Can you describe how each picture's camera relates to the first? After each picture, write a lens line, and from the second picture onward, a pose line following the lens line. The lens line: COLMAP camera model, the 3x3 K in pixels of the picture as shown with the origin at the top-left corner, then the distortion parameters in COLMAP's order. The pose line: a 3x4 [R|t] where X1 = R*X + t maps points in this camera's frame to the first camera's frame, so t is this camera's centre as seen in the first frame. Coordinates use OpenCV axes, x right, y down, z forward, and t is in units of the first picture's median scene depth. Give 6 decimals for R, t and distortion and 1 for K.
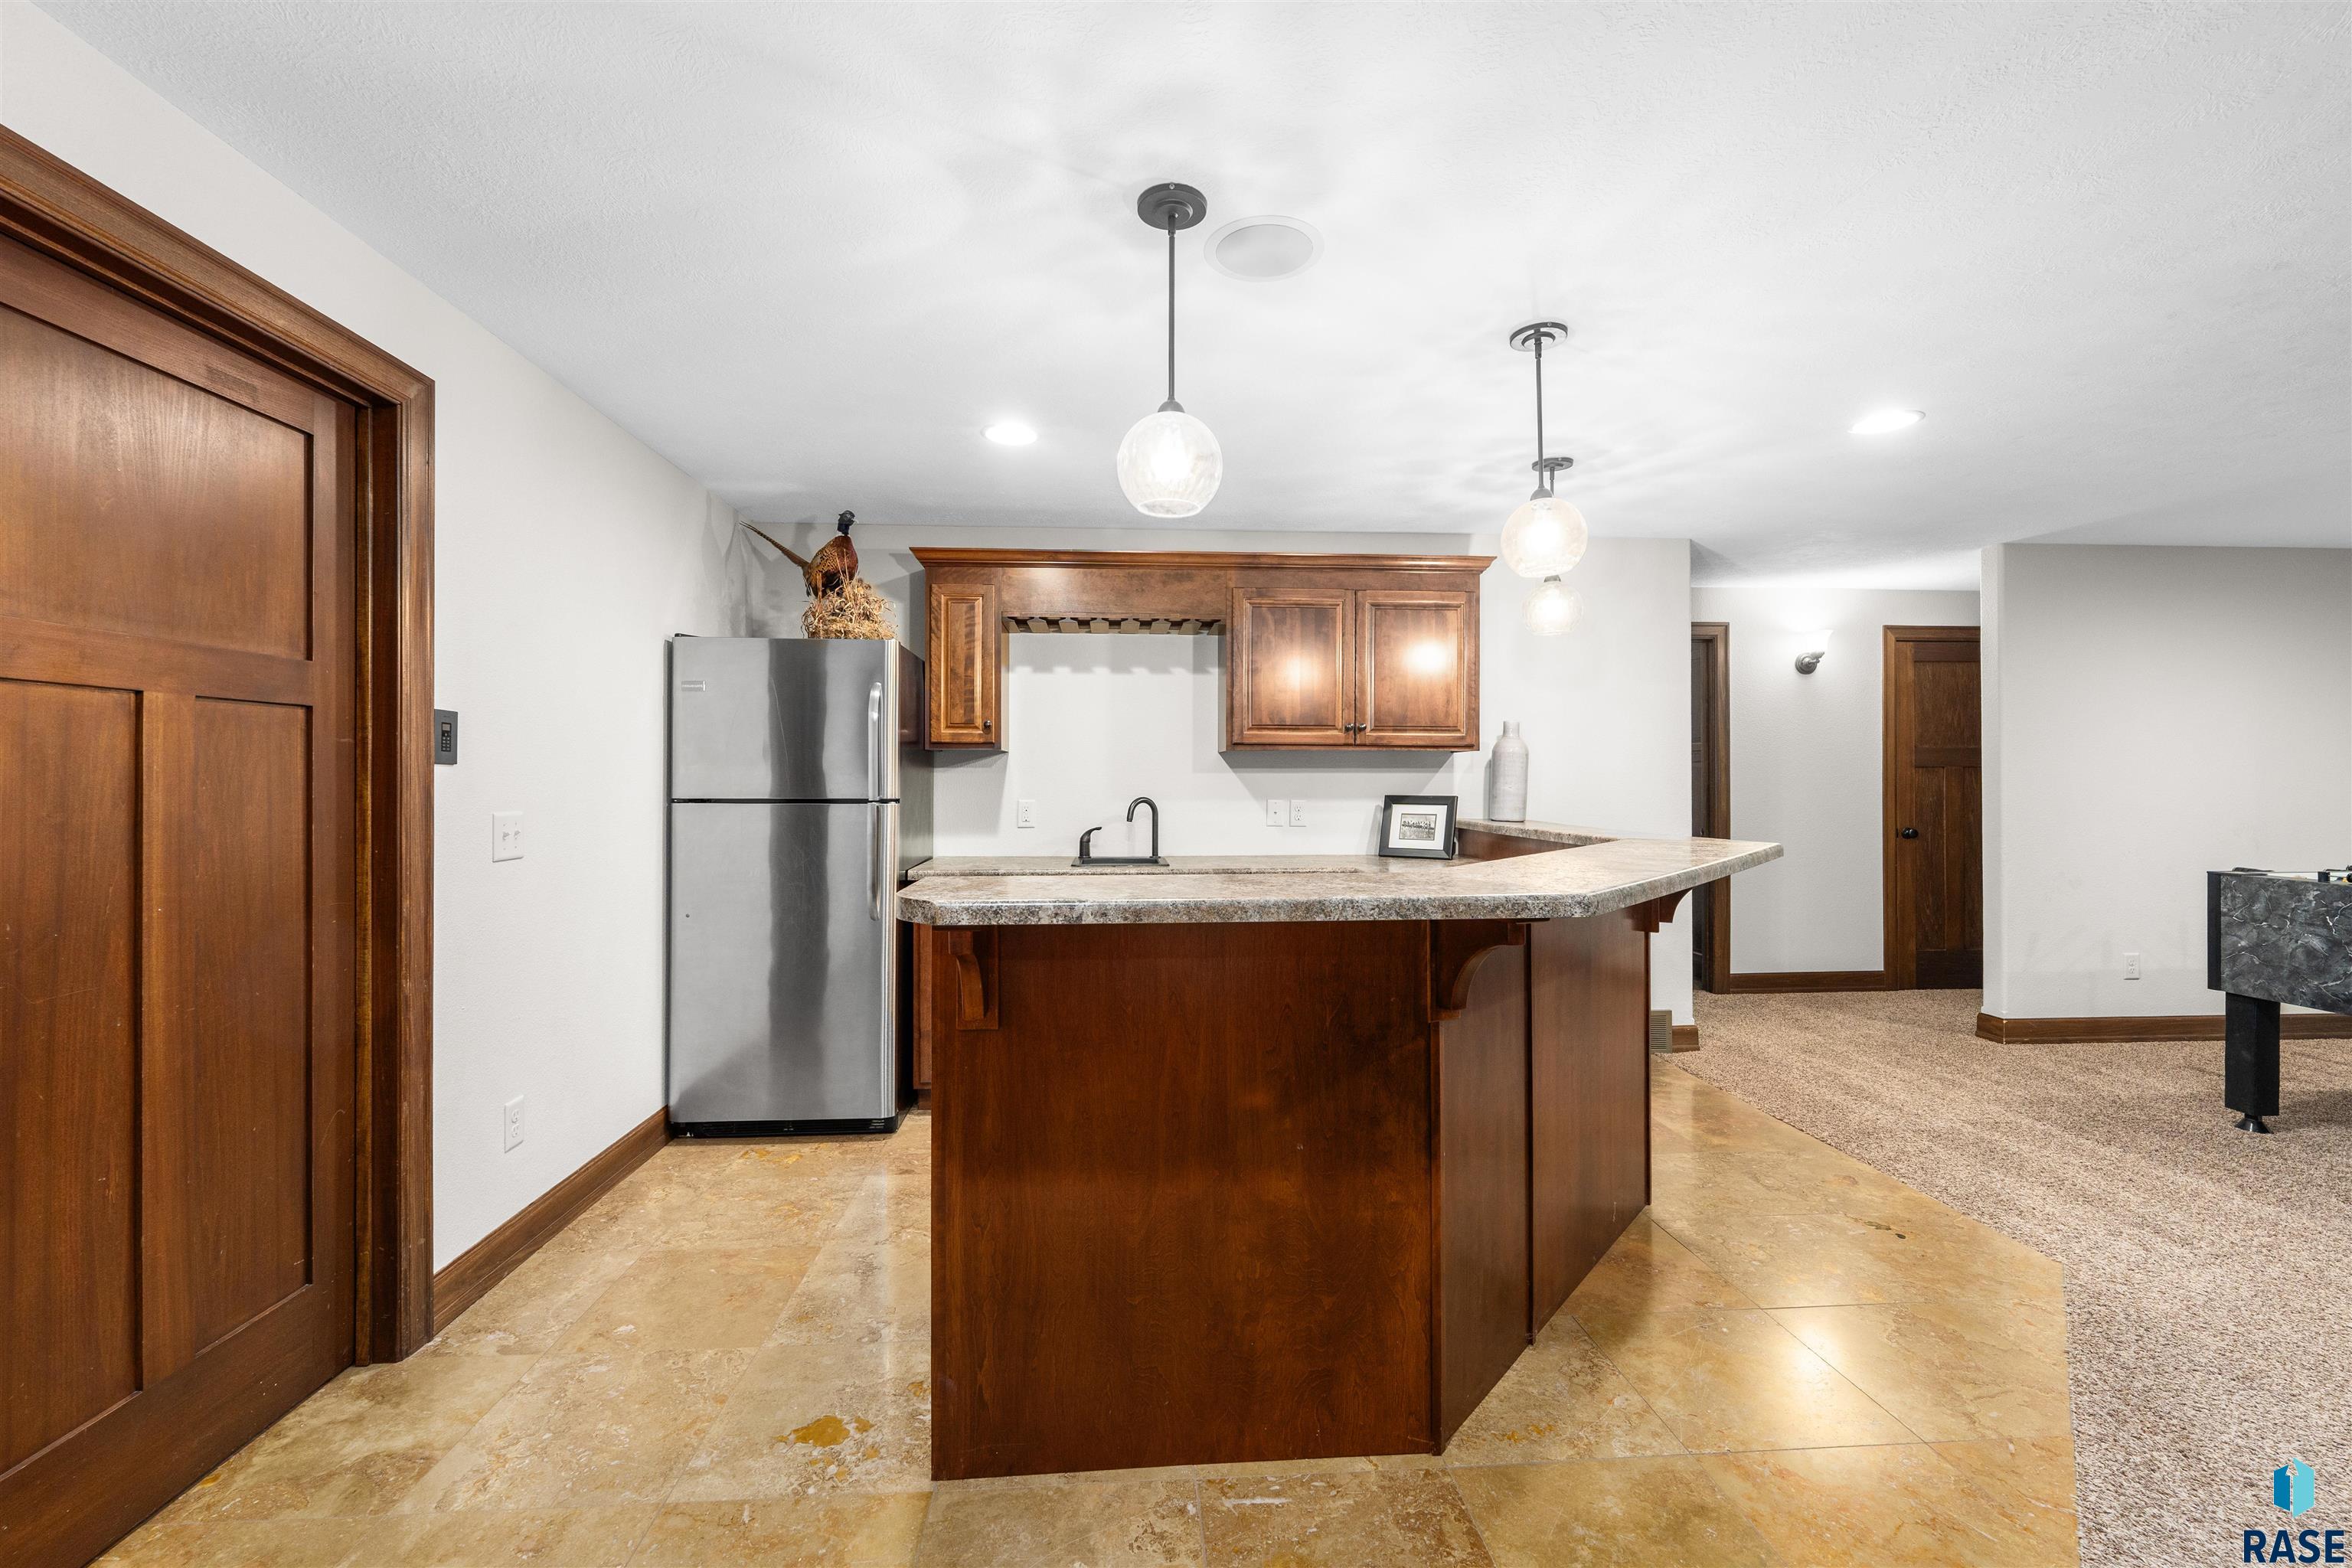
lens RADIAL K [[973.8, 0, 1162.4], [0, 973.8, 771.1], [0, 0, 1]] dist [-0.000435, -0.001053]
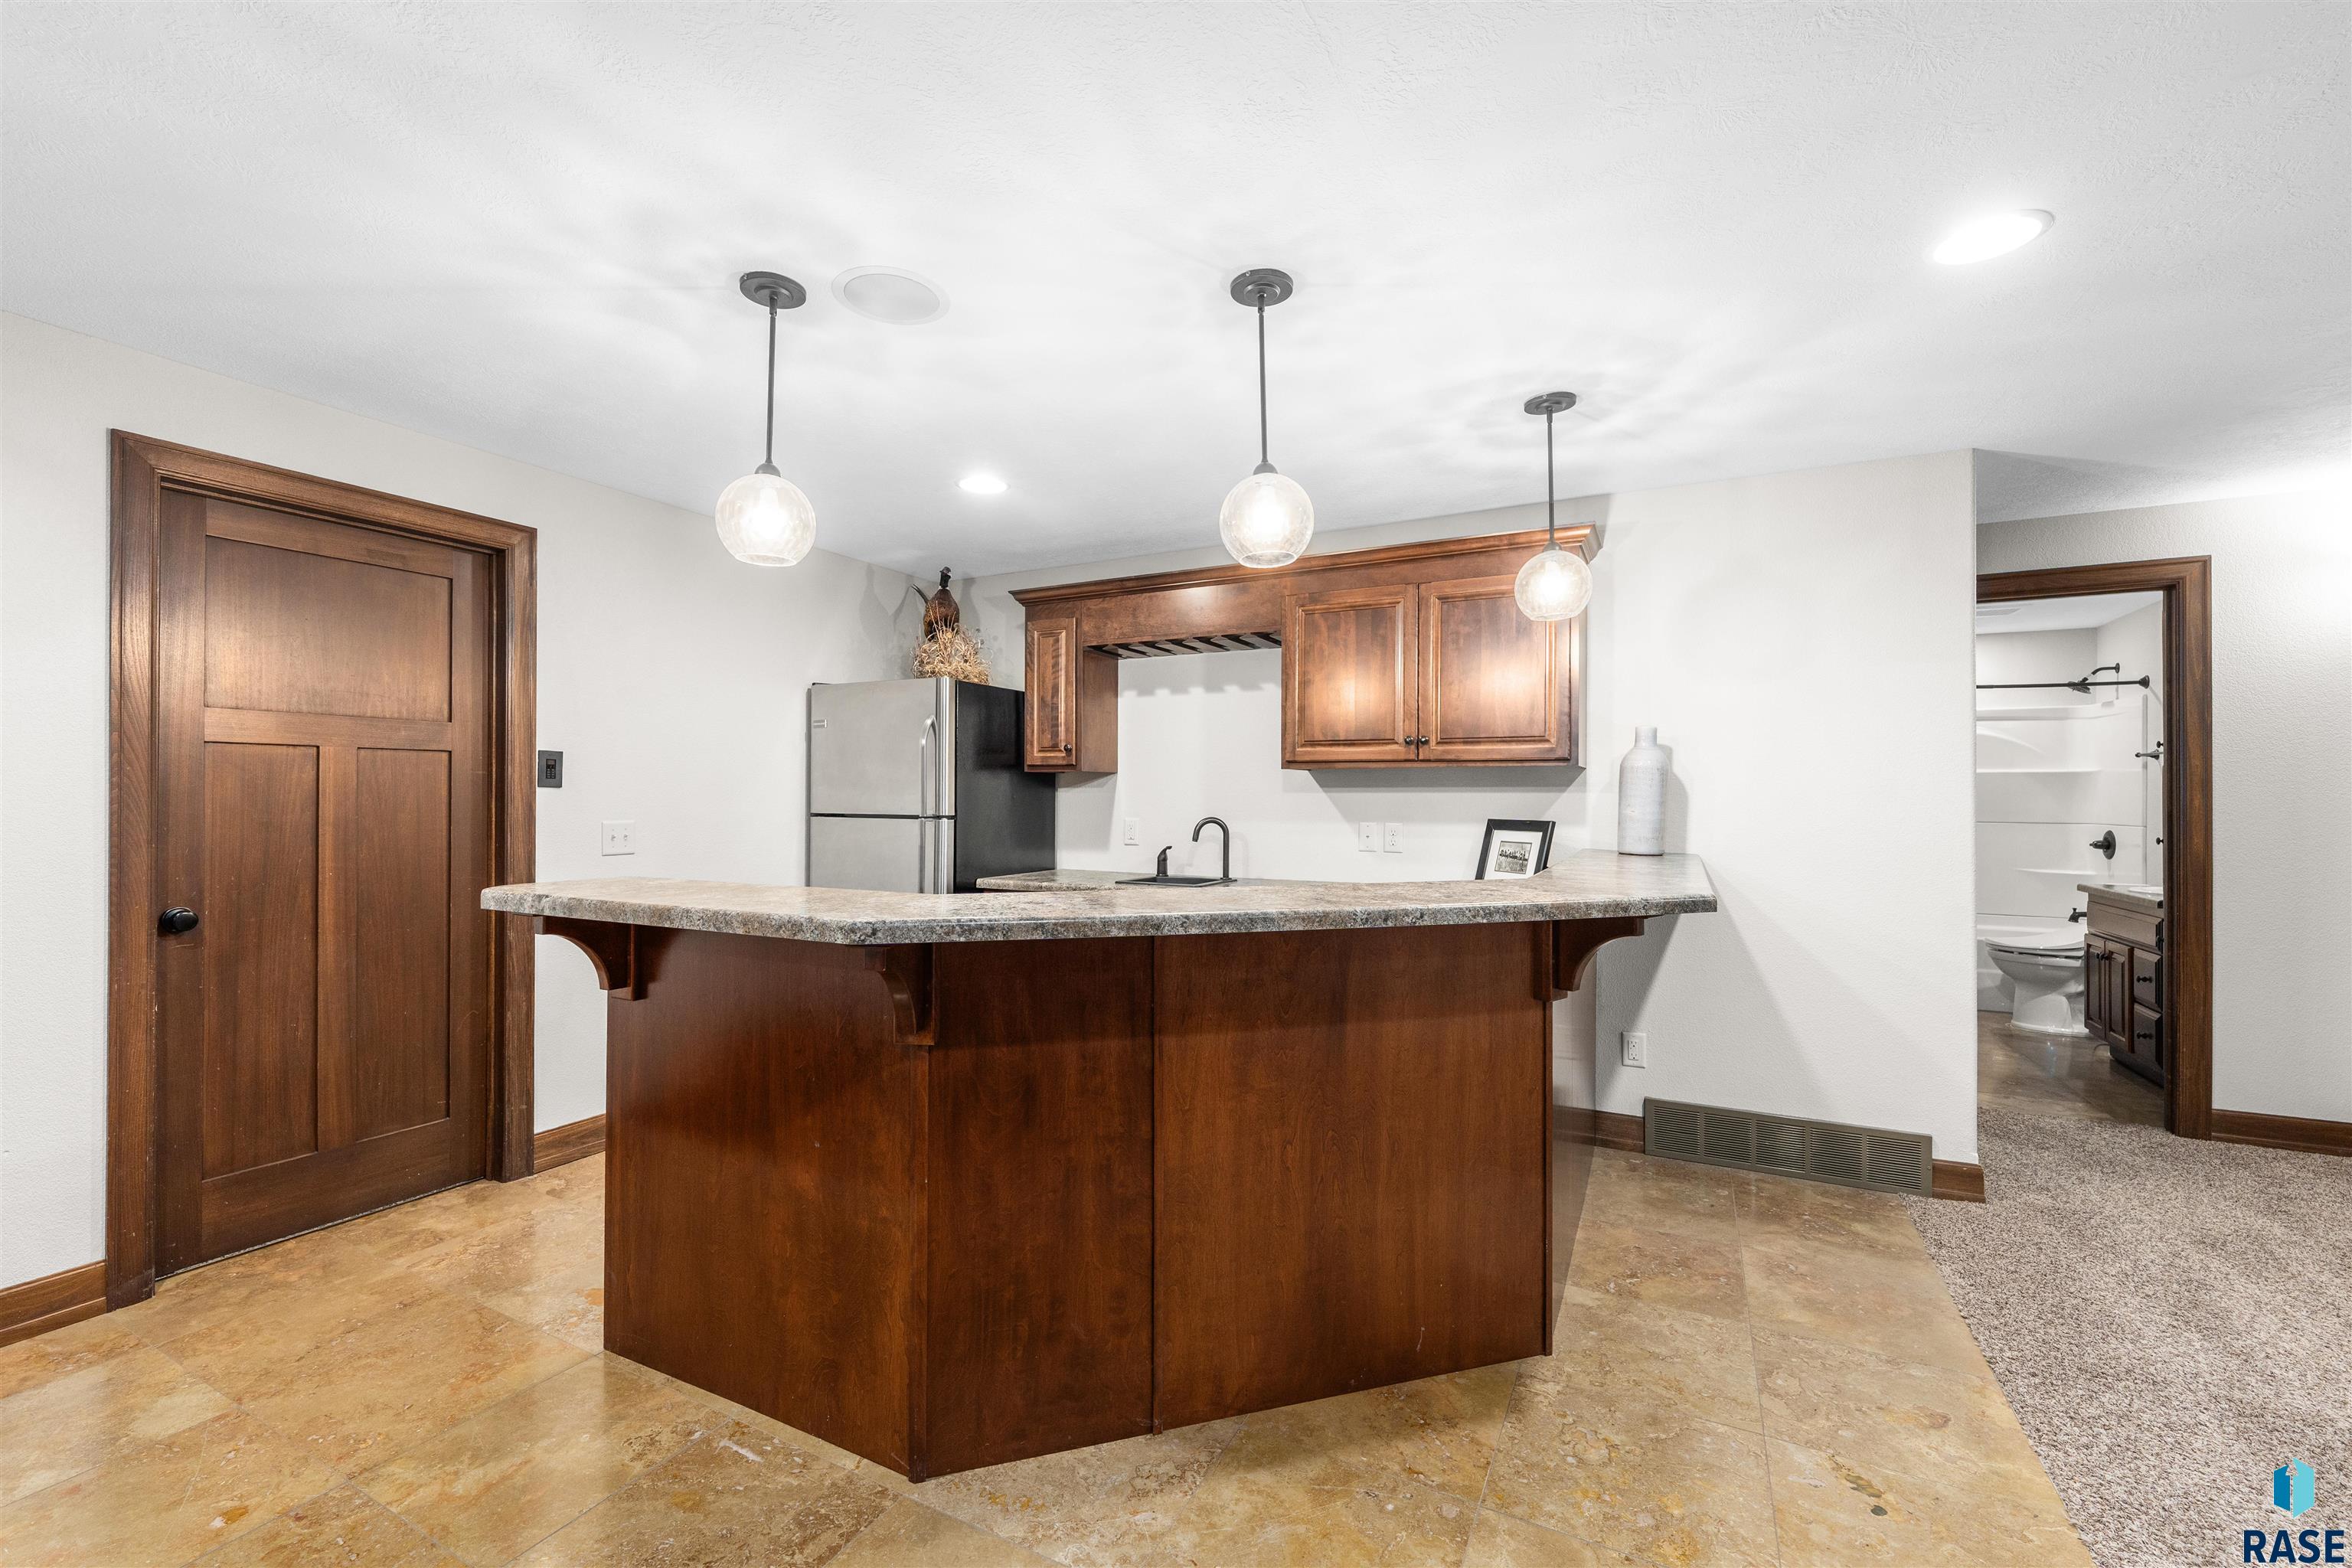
lens RADIAL K [[973.8, 0, 1139.2], [0, 973.8, 790.8], [0, 0, 1]] dist [-0.000435, -0.001053]
pose [[0.847956, -0.001104, -0.530066, 0.525316], [0.001534, 0.999999, 0.000371, -0.000709], [0.530064, -0.001127, 0.847957, 0.147740]]
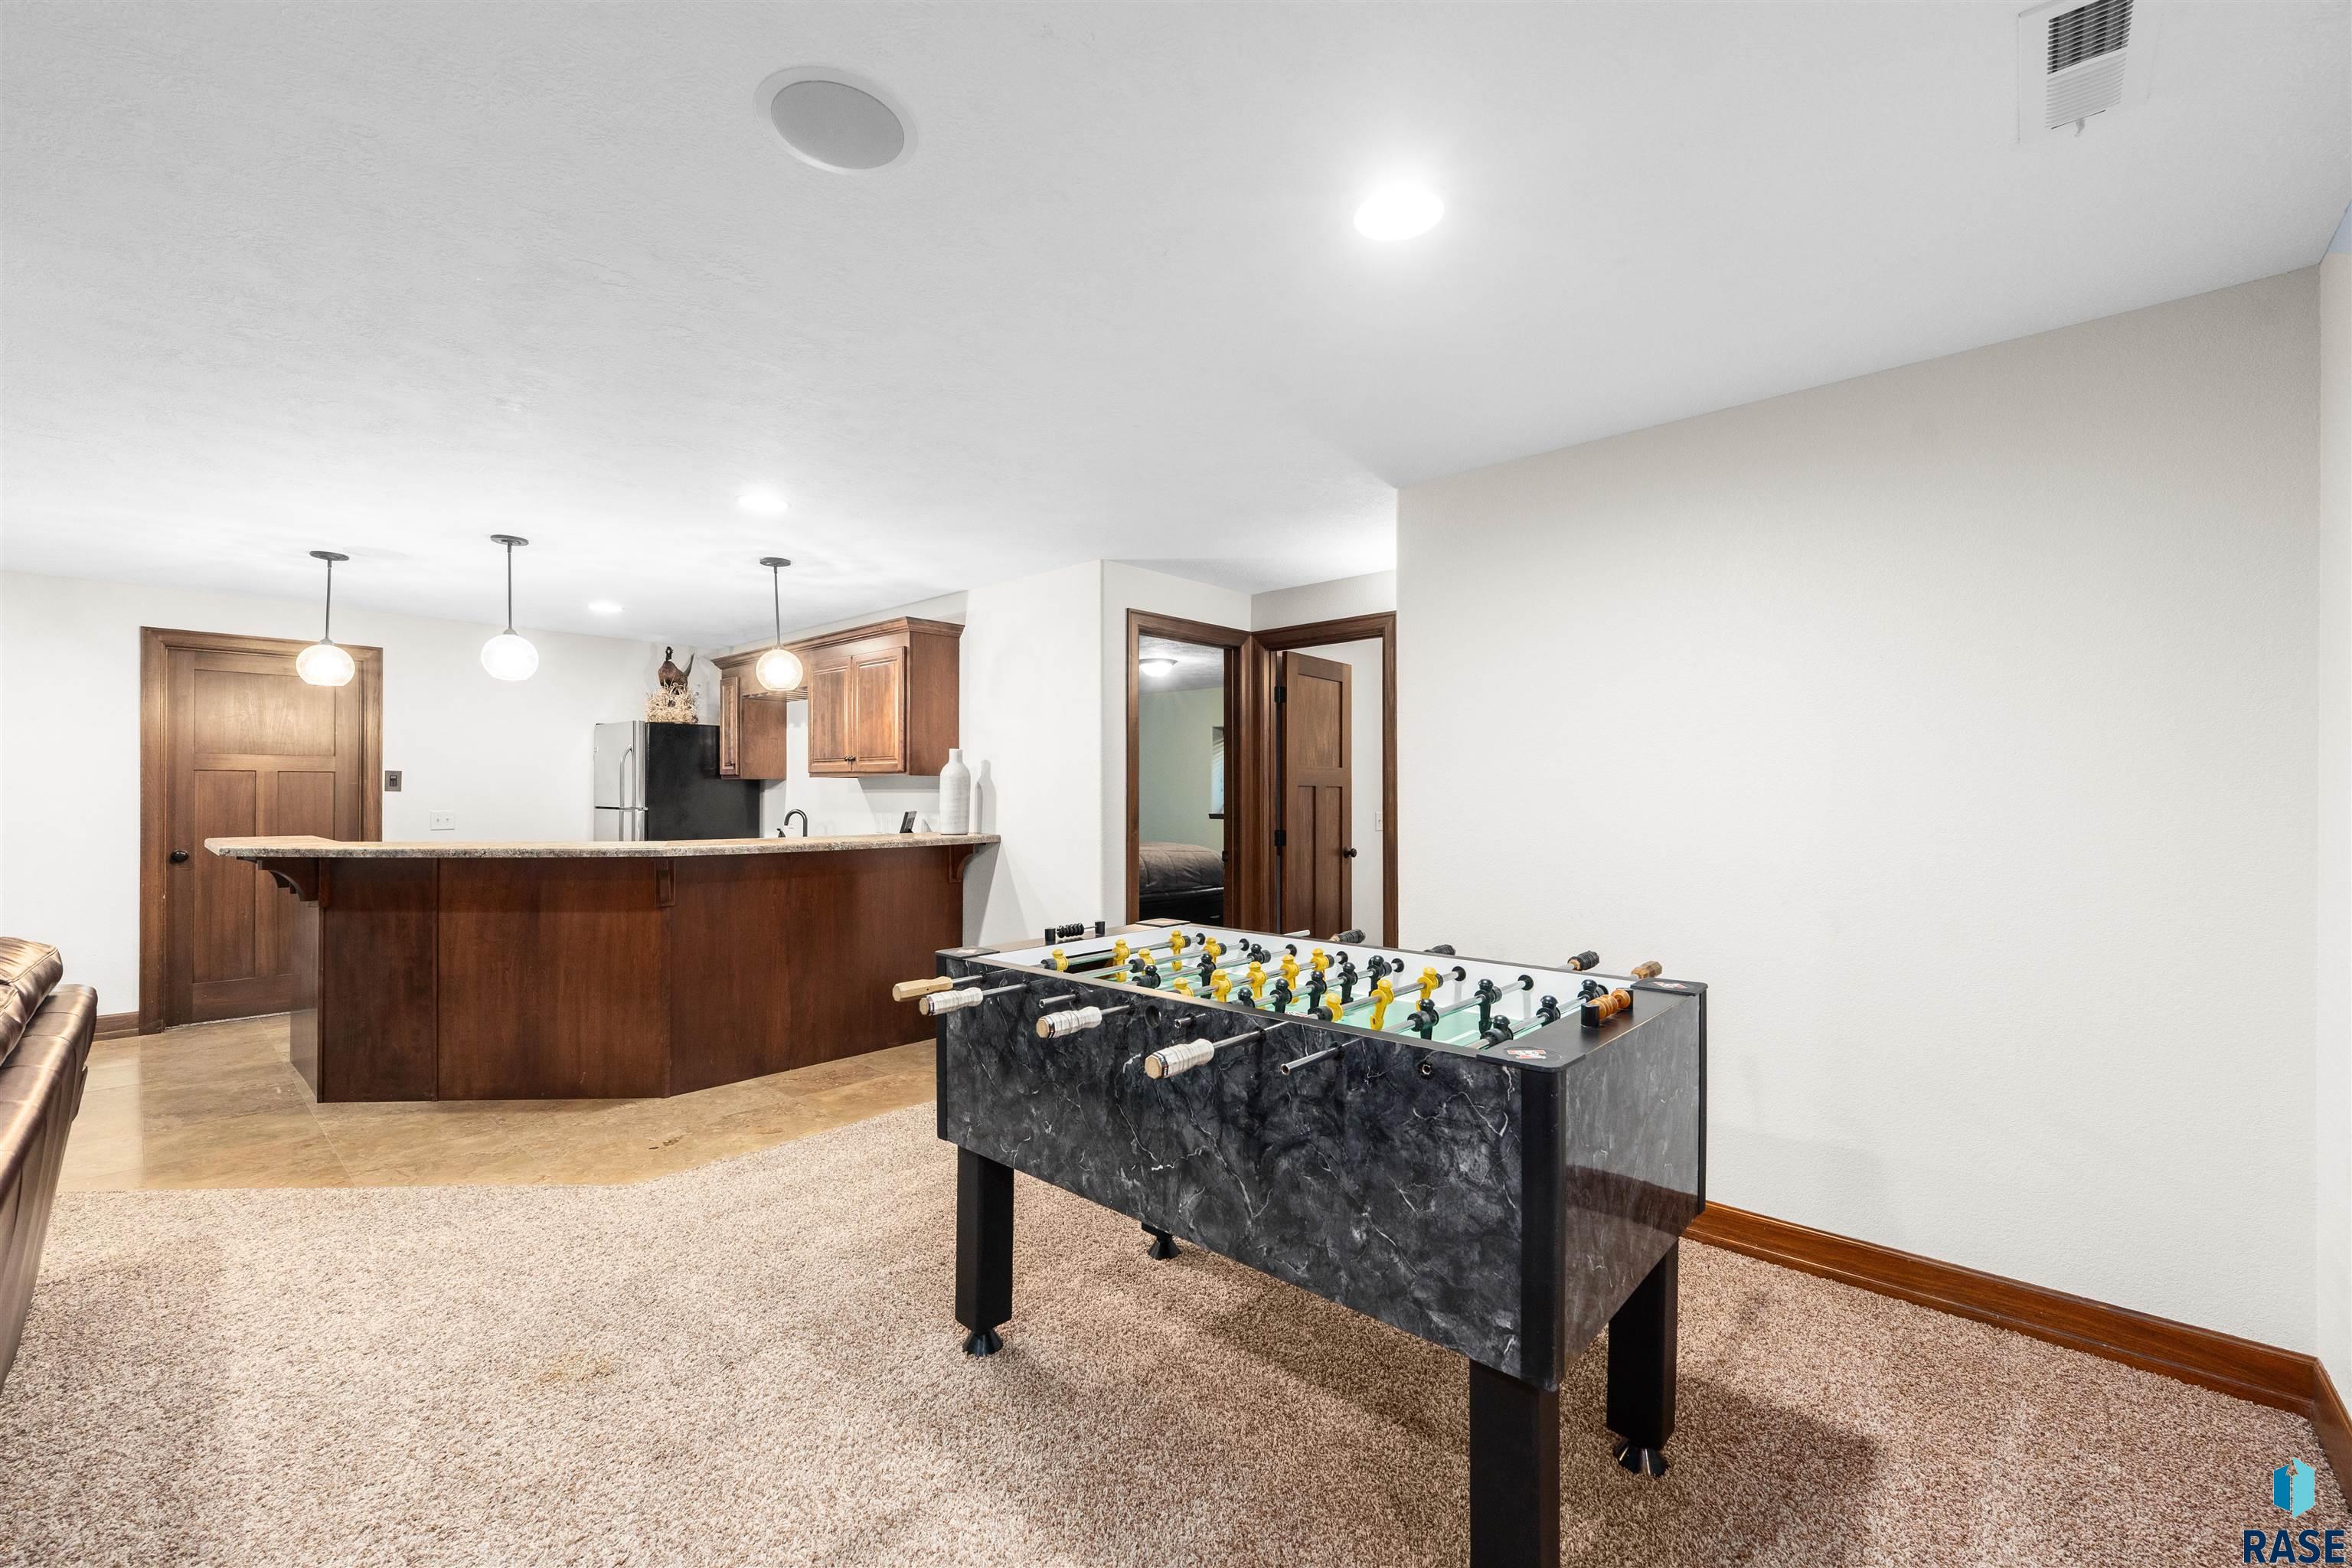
lens RADIAL K [[973.8, 0, 1180.3], [0, 973.8, 796.1], [0, 0, 1]] dist [-0.000435, -0.001053]
pose [[0.688053, 0.002965, -0.725655, 1.716273], [0.004516, 0.999955, 0.008367, -0.003569], [0.725647, -0.009034, 0.688008, 0.480739]]
